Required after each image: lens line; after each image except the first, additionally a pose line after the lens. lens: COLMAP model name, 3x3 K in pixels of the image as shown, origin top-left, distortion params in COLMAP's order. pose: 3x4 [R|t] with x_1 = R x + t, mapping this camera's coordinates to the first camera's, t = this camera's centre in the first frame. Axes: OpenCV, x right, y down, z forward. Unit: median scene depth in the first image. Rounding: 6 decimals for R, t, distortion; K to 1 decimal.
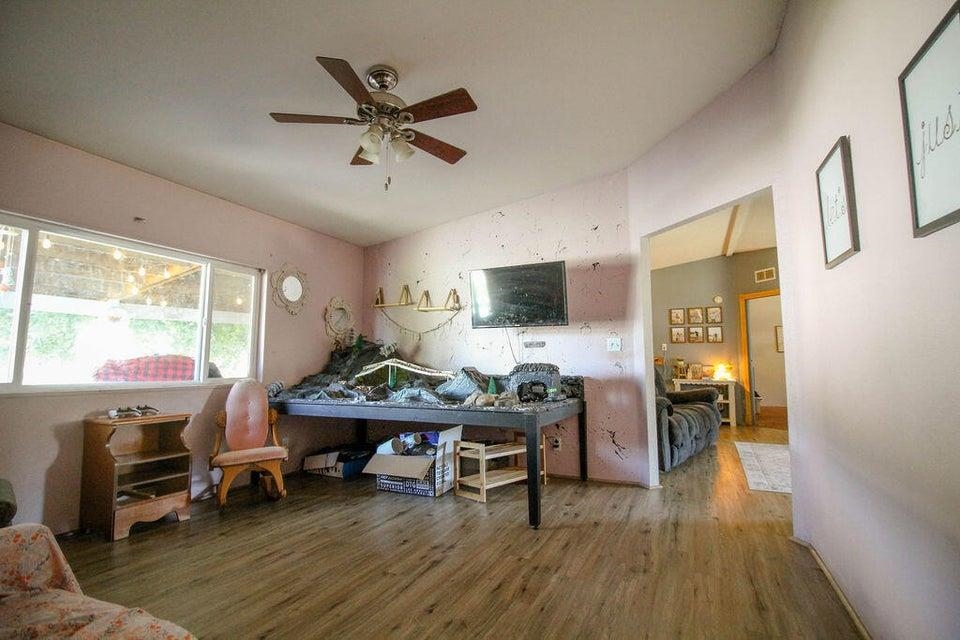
lens RADIAL K [[446.3, 0, 484.9], [0, 446.3, 316.7], [0, 0, 1]] dist [-0.004437, -0.000781]
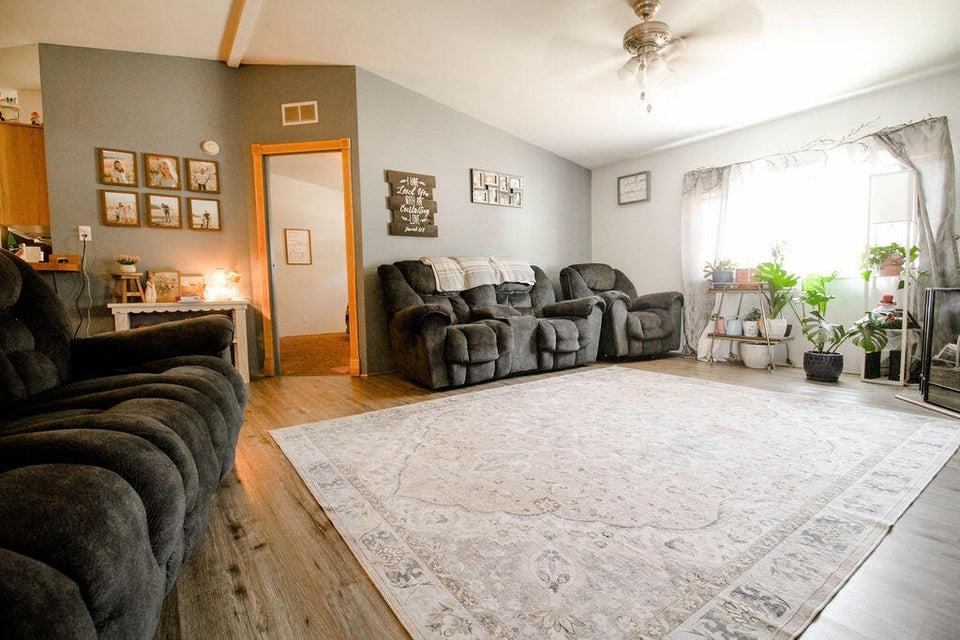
lens RADIAL K [[446.3, 0, 485.7], [0, 446.3, 318.8], [0, 0, 1]] dist [-0.004437, -0.000781]
pose [[0.462337, -0.072610, 0.883726, 0.200051], [-0.075555, 0.989791, 0.120852, 0.071979], [-0.883480, -0.122644, 0.452131, 0.460900]]
